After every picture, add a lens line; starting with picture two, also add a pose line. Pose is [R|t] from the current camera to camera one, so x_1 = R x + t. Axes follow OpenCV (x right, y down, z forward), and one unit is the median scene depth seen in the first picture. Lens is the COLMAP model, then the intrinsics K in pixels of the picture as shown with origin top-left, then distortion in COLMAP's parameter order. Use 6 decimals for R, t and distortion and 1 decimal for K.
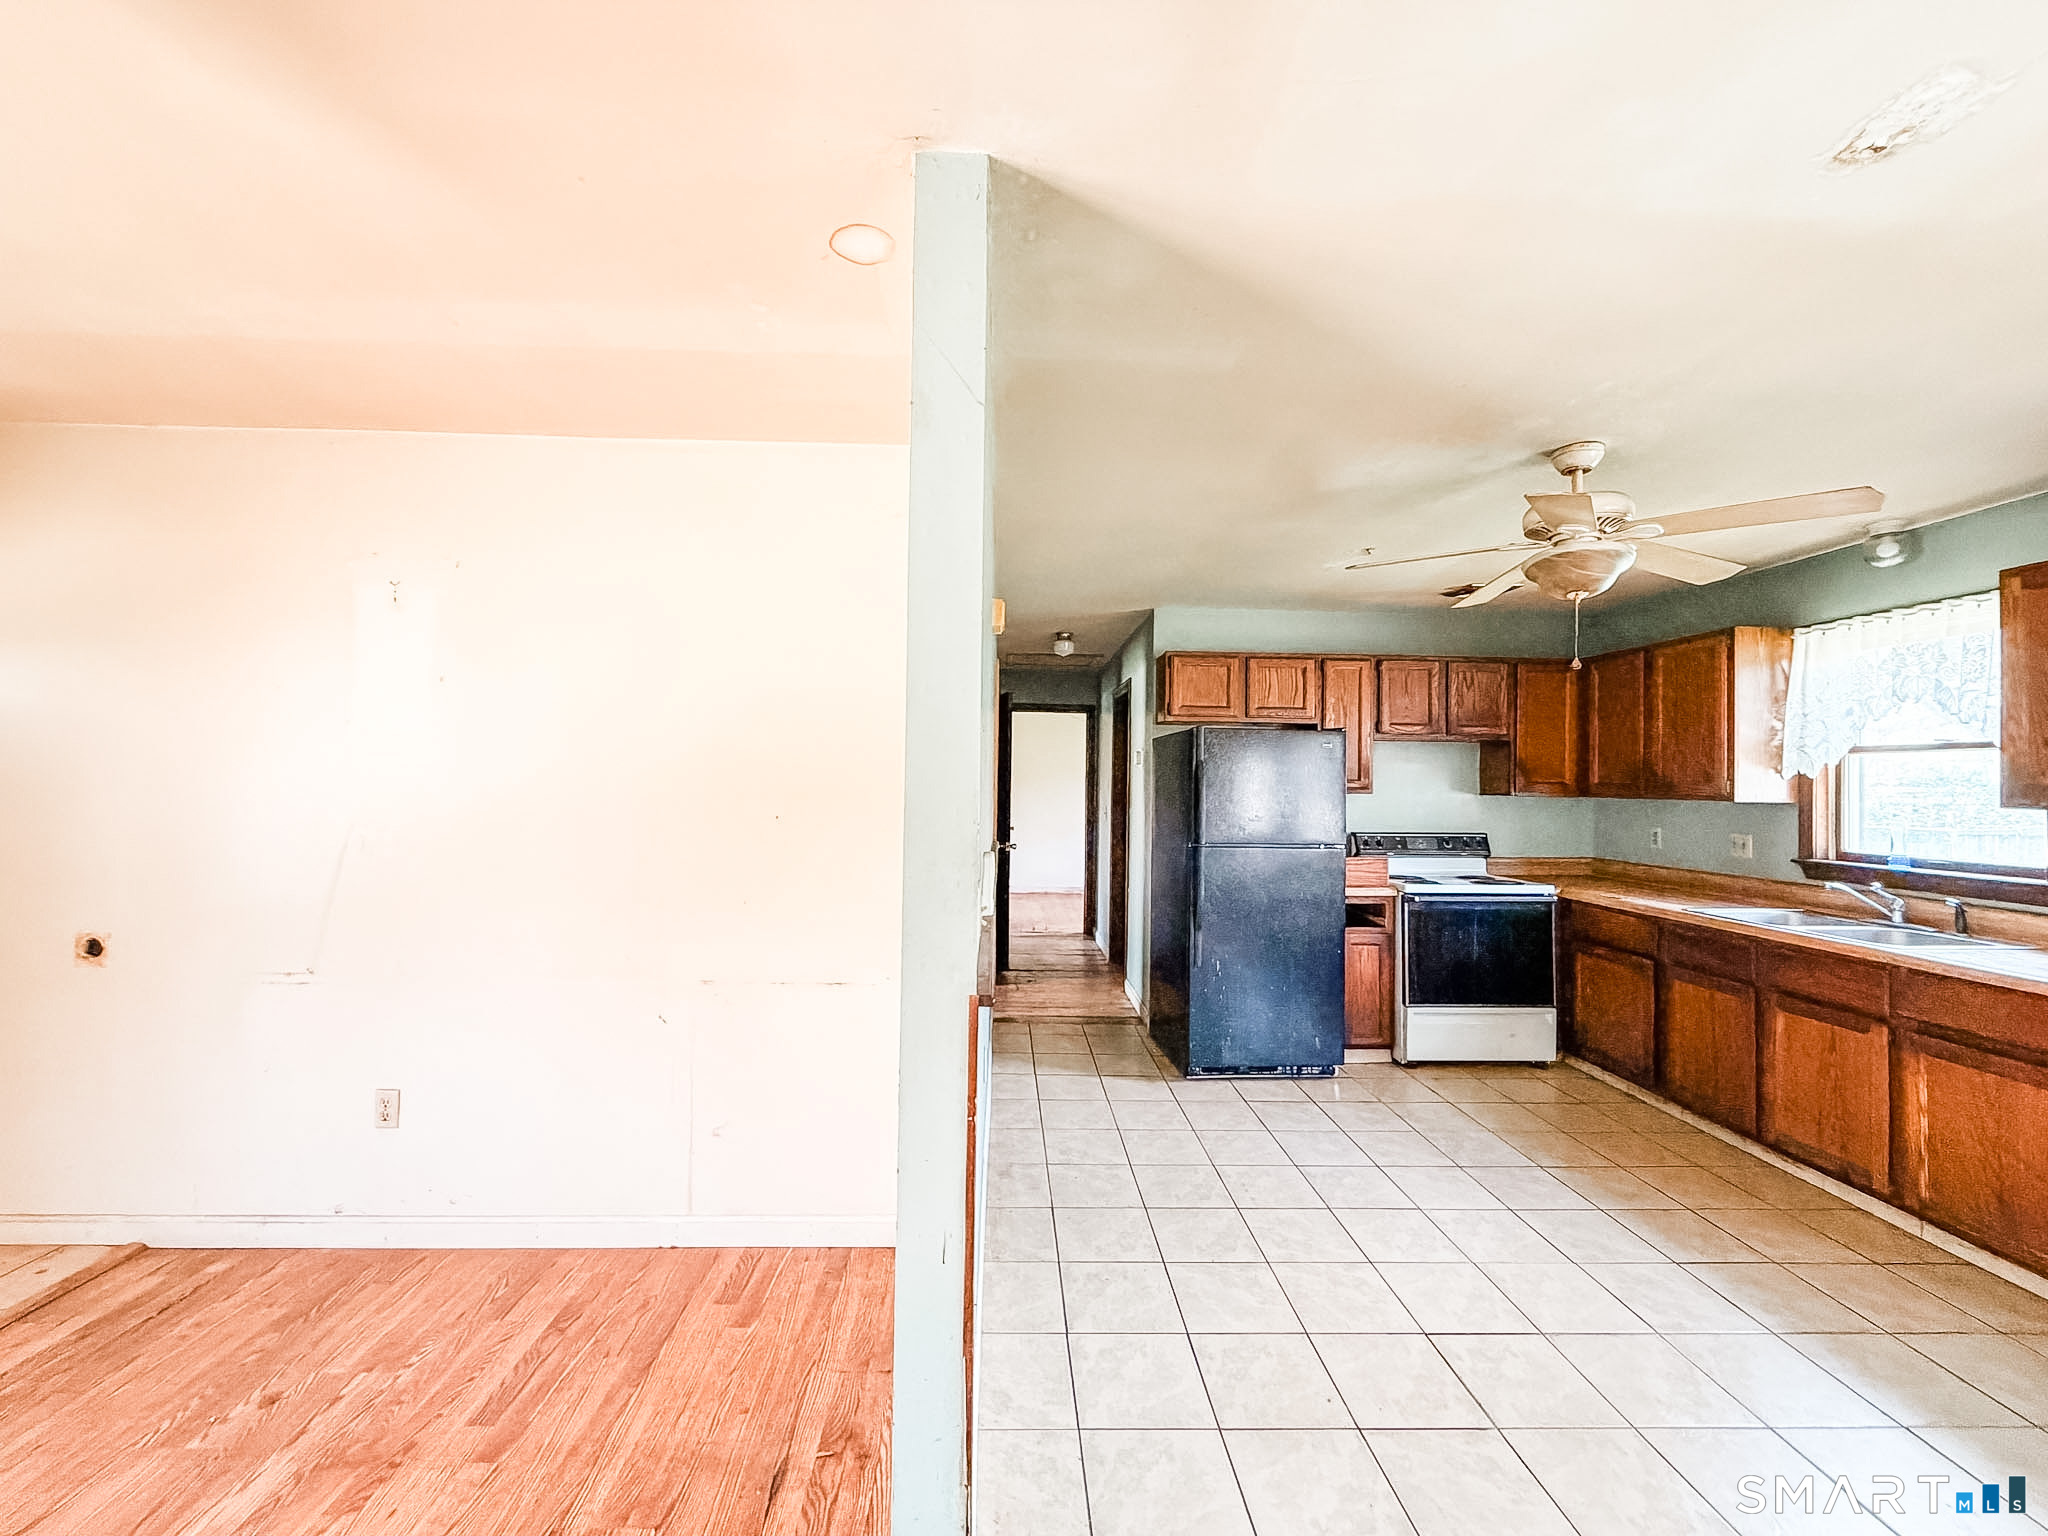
lens RADIAL K [[816.1, 0, 1023.2], [0, 816.1, 767.8], [0, 0, 1]] dist [-0.001770, 0.000461]
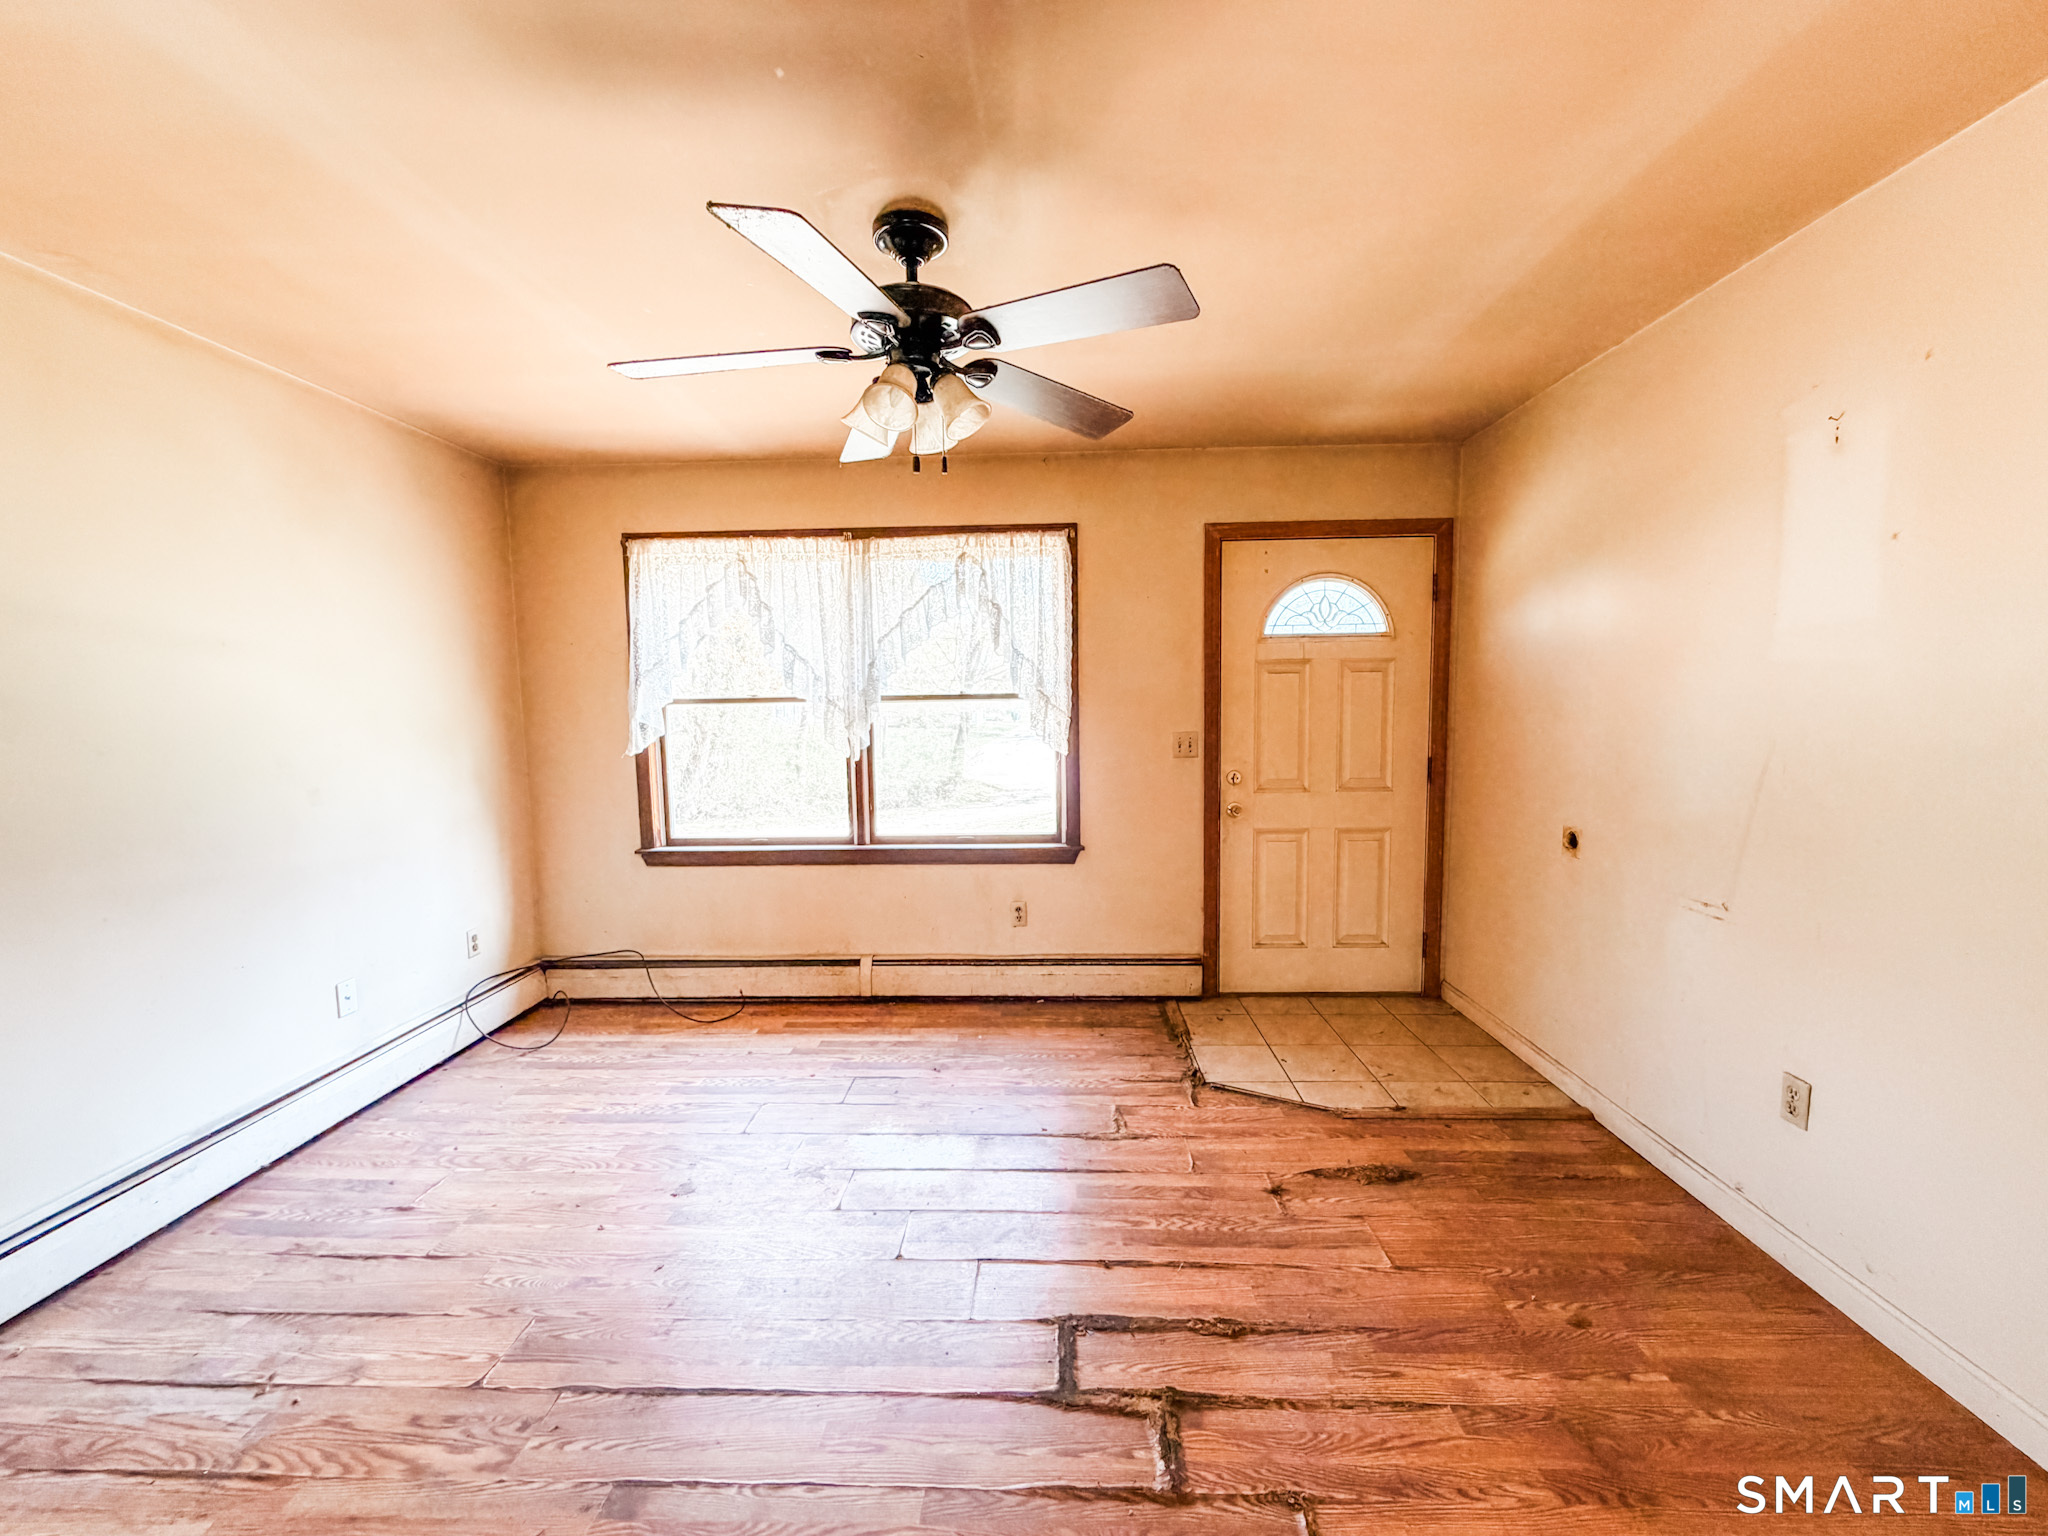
lens RADIAL K [[817.2, 0, 1023.4], [0, 817.2, 771.1], [0, 0, 1]] dist [0.000316, -0.000227]
pose [[-0.058669, 0.077270, -0.995283, 0.031882], [0.027769, 0.996740, 0.075746, 0.016489], [0.997891, -0.023194, -0.060623, 0.304371]]
